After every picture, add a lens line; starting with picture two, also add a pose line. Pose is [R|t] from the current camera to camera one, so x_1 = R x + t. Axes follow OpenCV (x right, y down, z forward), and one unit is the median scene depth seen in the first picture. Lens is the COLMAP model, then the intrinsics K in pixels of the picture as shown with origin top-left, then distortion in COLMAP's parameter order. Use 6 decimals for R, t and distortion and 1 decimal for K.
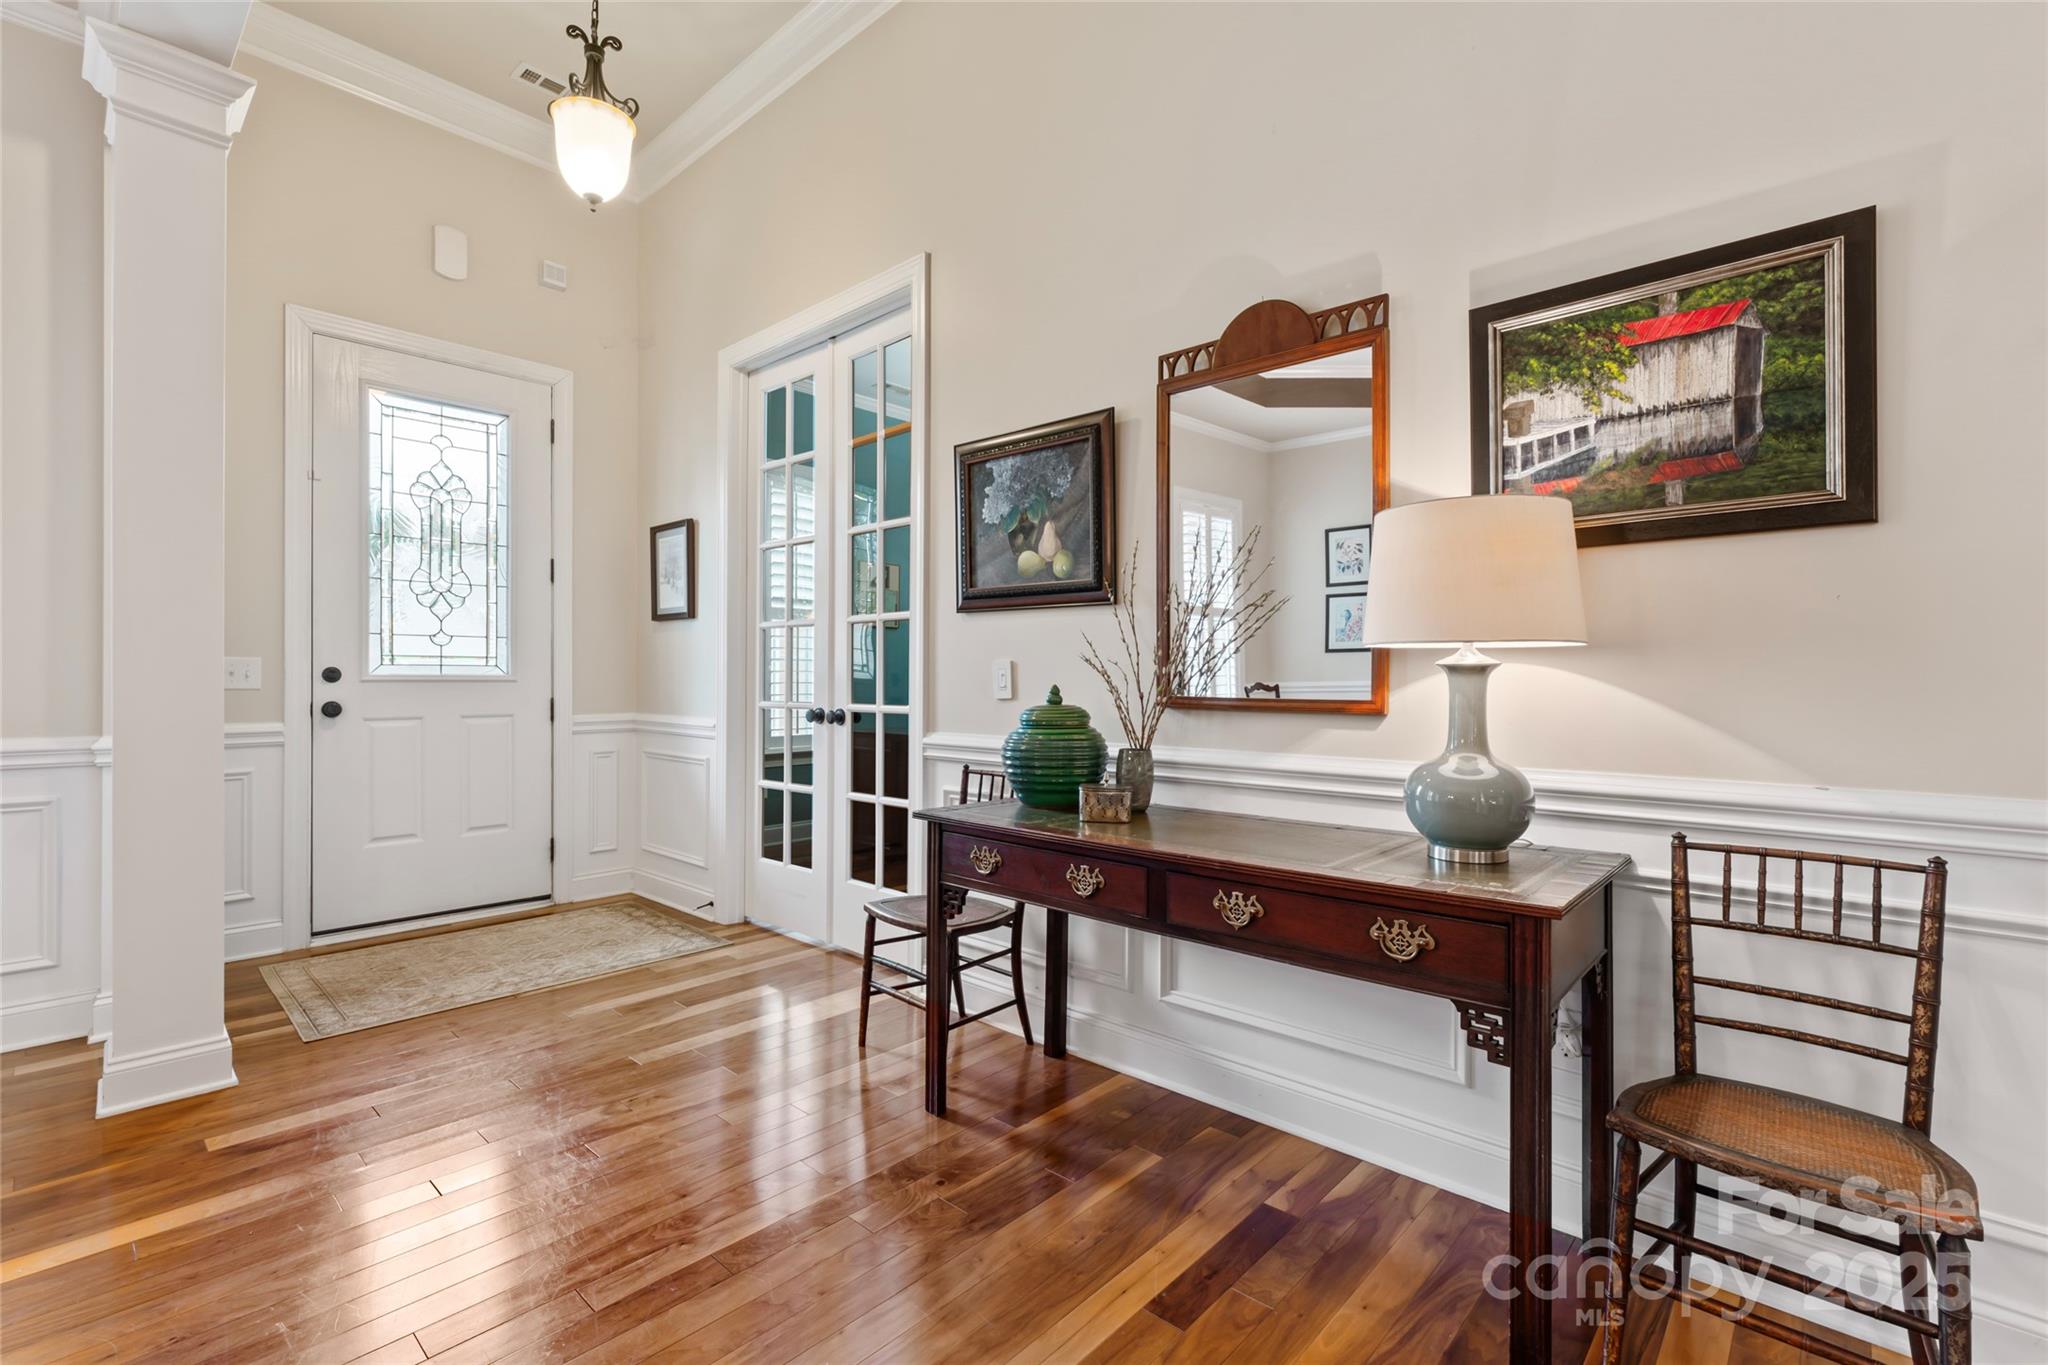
lens RADIAL K [[904.1, 0, 1024.0], [0, 904.1, 682.5], [0, 0, 1]] dist [-0.001801, -0.000242]
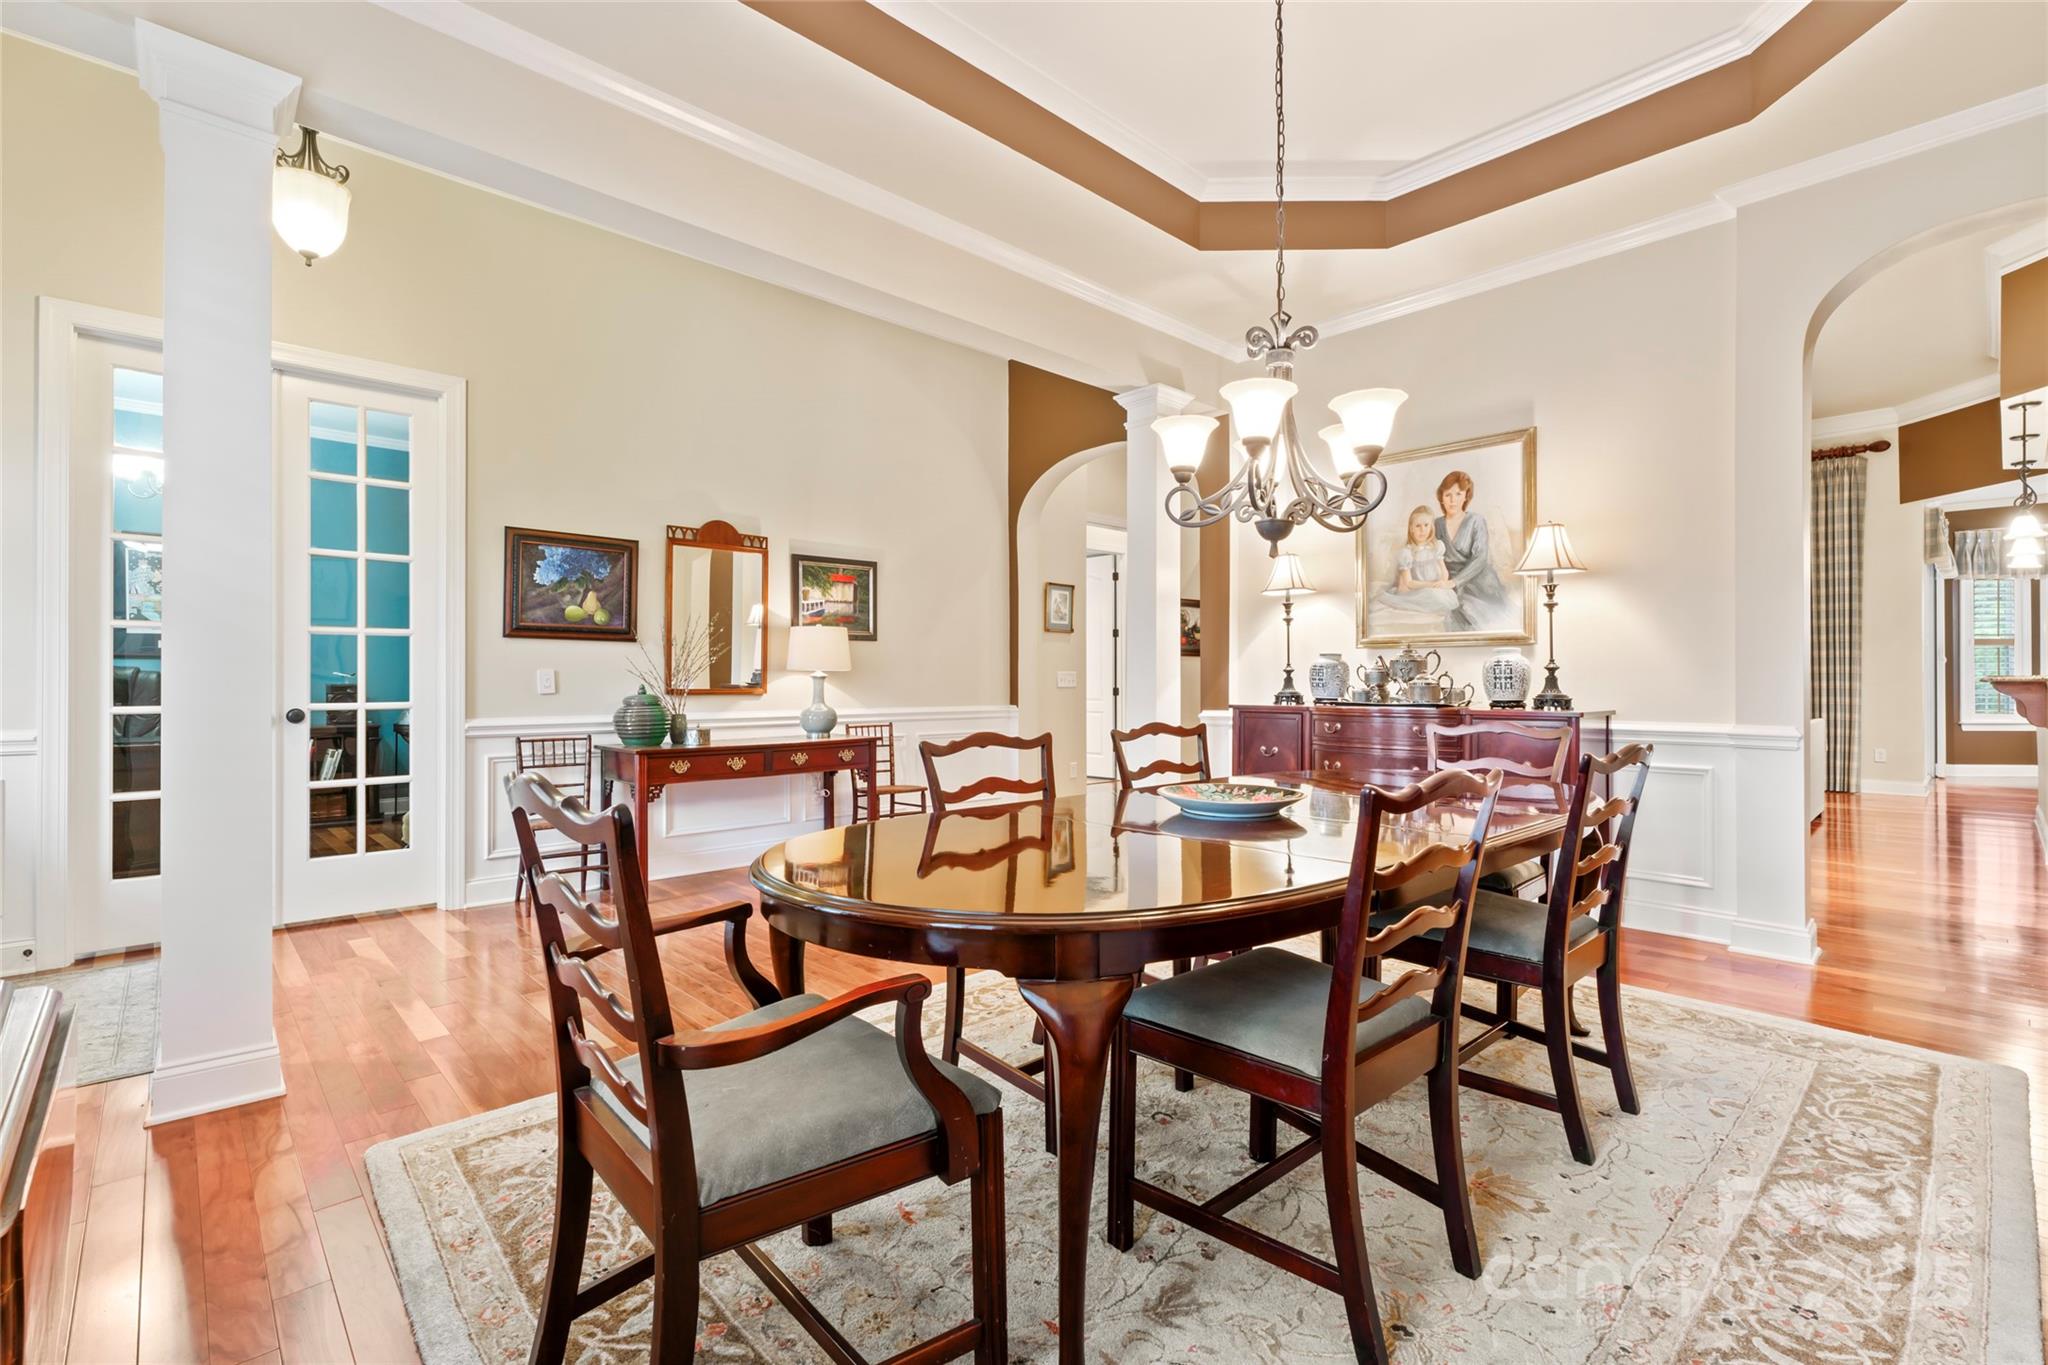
lens RADIAL K [[914.0, 0, 1024.2], [0, 914.0, 674.2], [0, 0, 1]] dist [-0.003543, -0.000587]
pose [[0.065071, 0.003854, 0.997873, -2.279379], [0.004167, 0.999983, -0.004134, -0.008906], [-0.997872, 0.004427, 0.065053, 0.063109]]
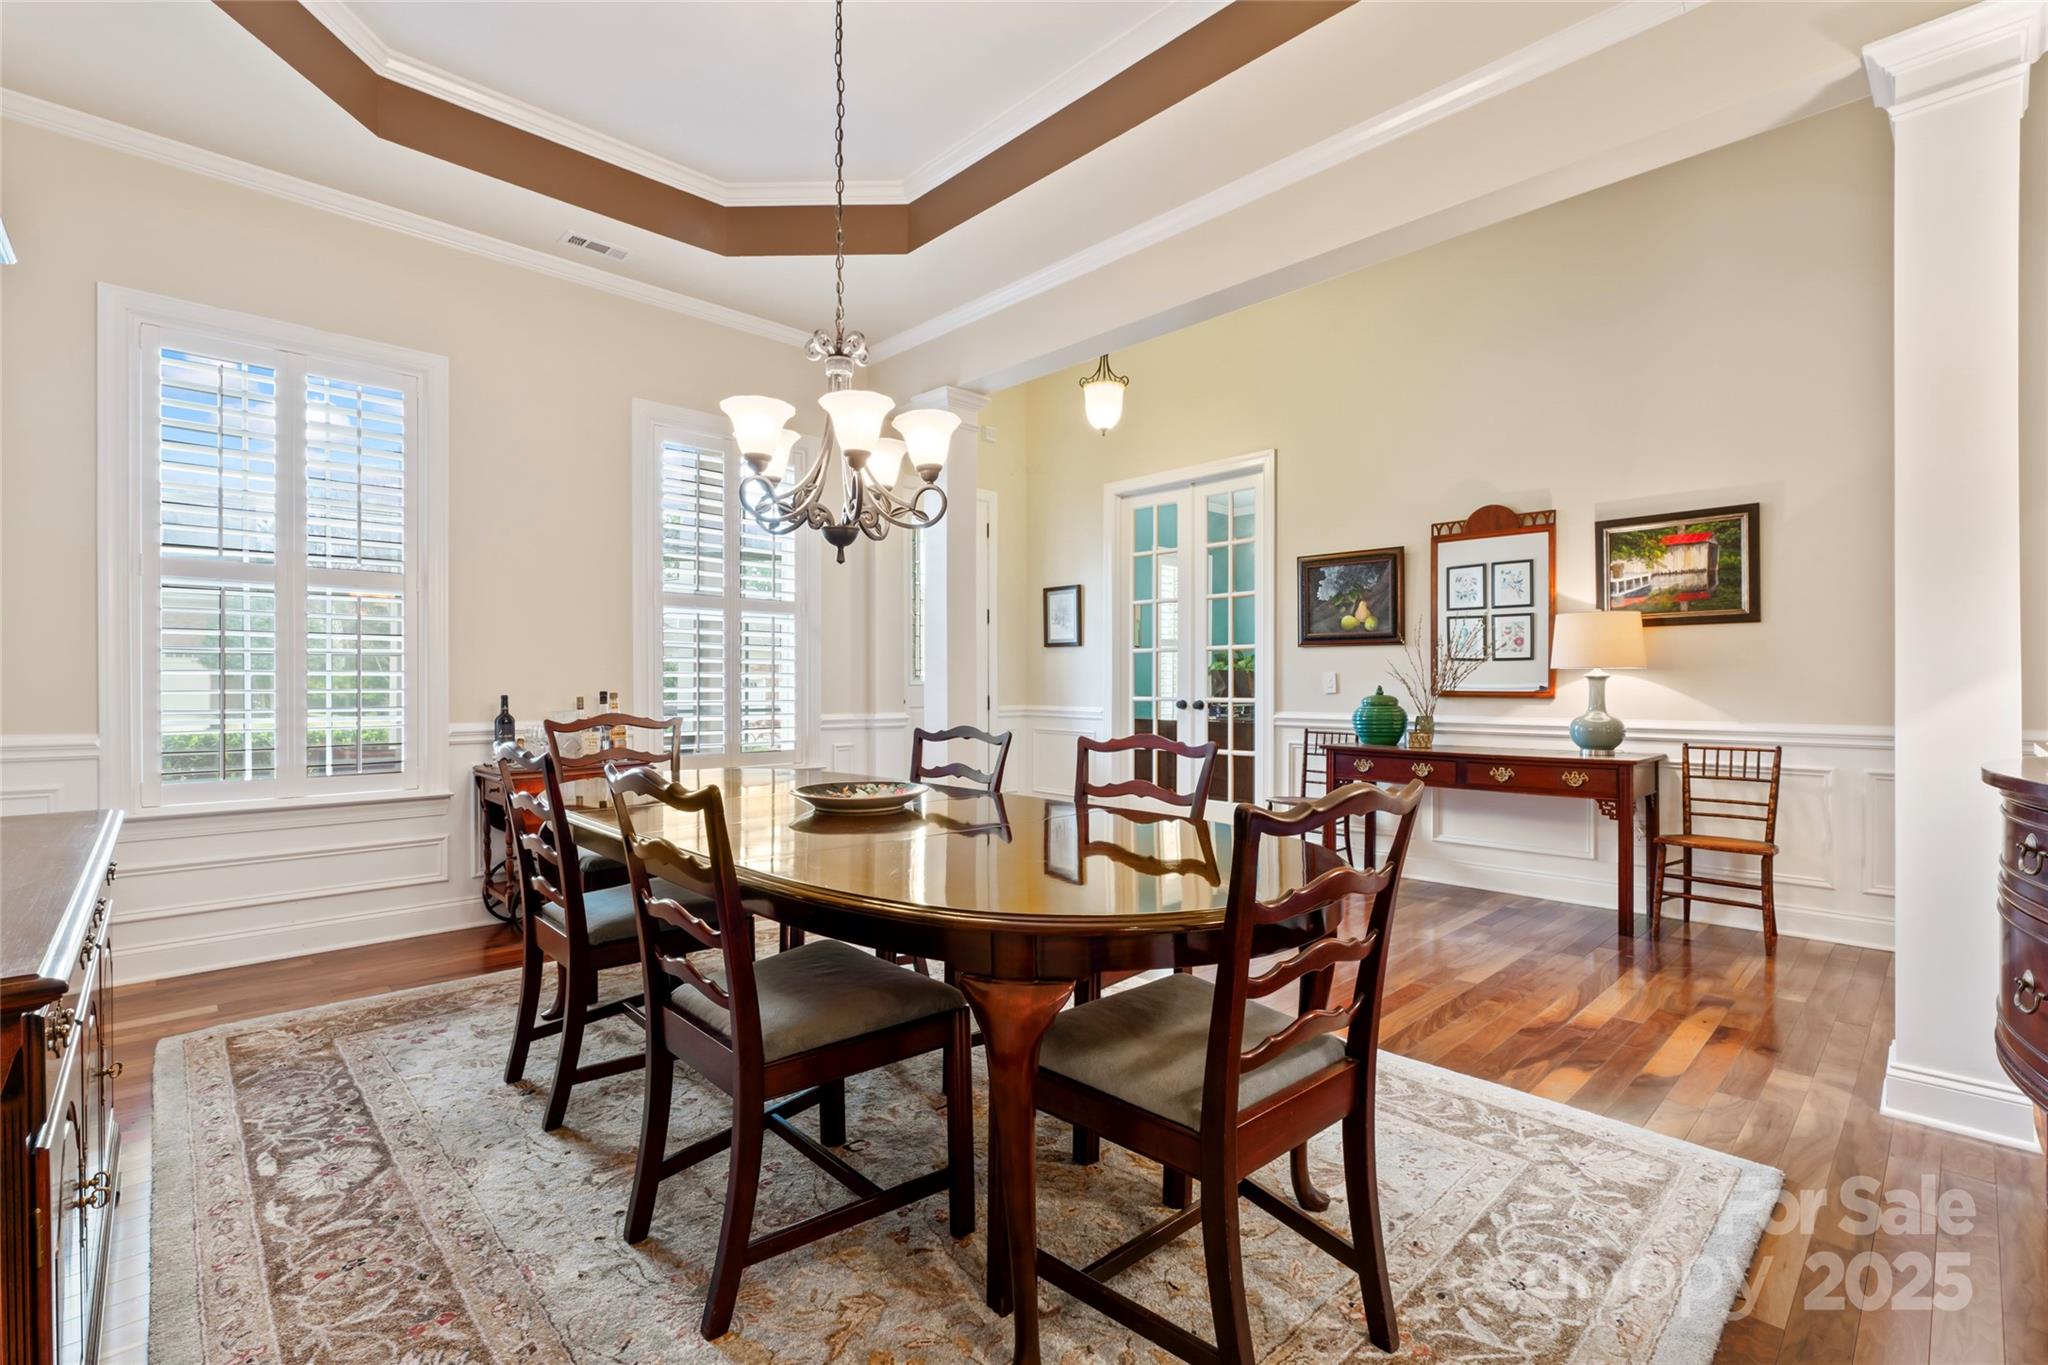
lens RADIAL K [[911.9, 0, 1020.2], [0, 911.9, 687.7], [0, 0, 1]] dist [0.000311, 0.000321]
pose [[0.998181, -0.004375, -0.060121, -0.795228], [0.004536, 0.999986, 0.002541, -0.001083], [0.060109, -0.002809, 0.998188, -1.349005]]
